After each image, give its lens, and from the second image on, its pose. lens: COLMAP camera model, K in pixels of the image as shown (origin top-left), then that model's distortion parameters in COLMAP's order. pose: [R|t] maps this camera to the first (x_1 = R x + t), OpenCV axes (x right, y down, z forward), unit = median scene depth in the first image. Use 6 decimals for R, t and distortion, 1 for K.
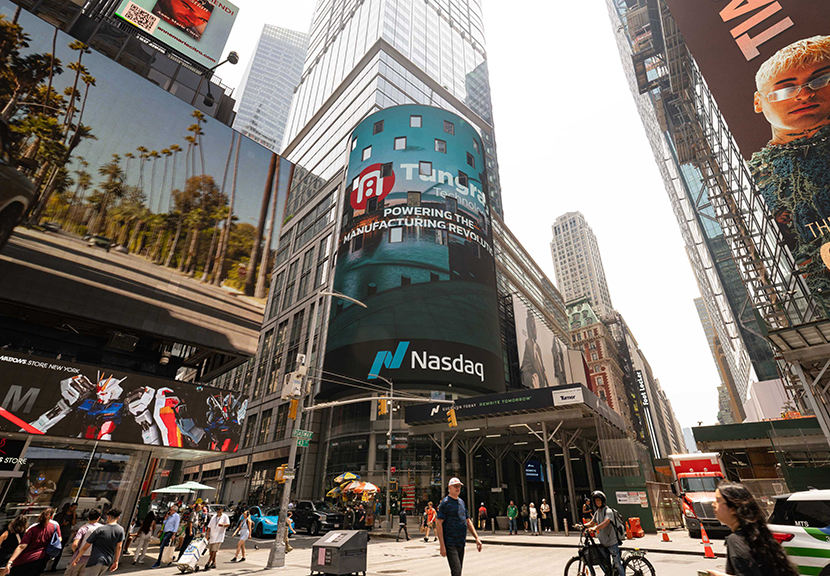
lens RADIAL K [[421.2, 0, 430.6], [0, 421.2, 272.7], [0, 0, 1]] dist [-0.000255, 0.000798]
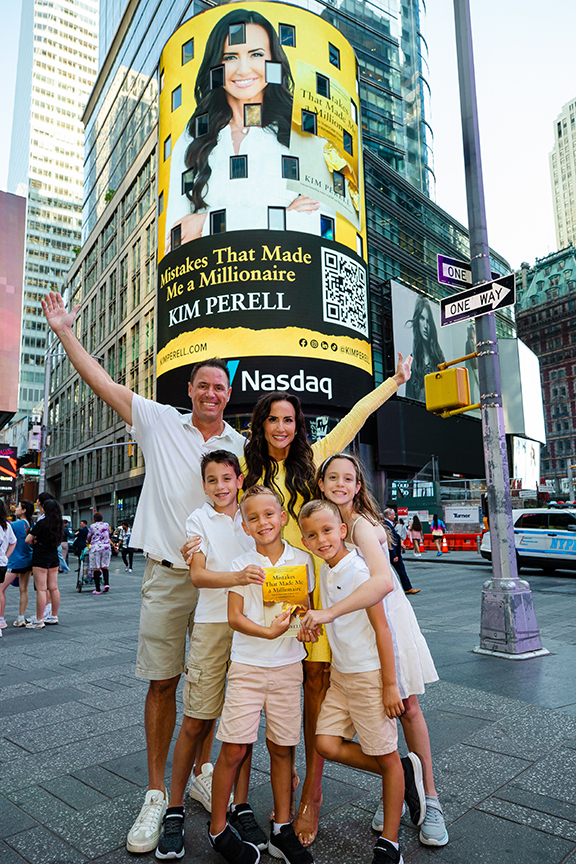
lens RADIAL K [[593.6, 0, 289.7], [0, 593.6, 447.2], [0, 0, 1]] dist [0.000746, 0.001471]
pose [[0.984049, -0.045102, -0.172087, 0.245986], [0.103988, 0.930691, 0.350715, -0.084174], [0.144342, -0.363016, 0.920535, -0.164566]]
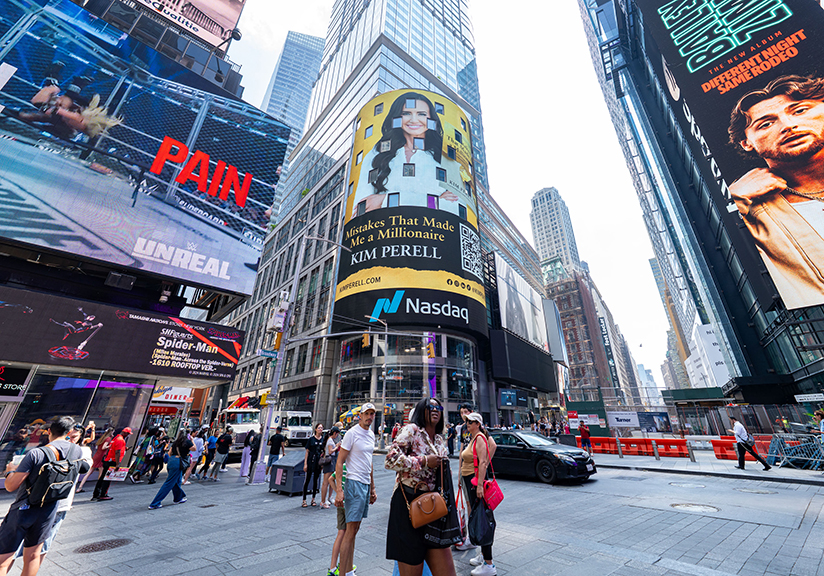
lens RADIAL K [[343.3, 0, 426.8], [0, 343.3, 258.5], [0, 0, 1]] dist [-0.000709, -0.000197]
pose [[0.999821, -0.009568, -0.016301, 0.027318], [0.010393, 0.998628, 0.051317, 0.025387], [0.015788, -0.051478, 0.998549, 0.047967]]
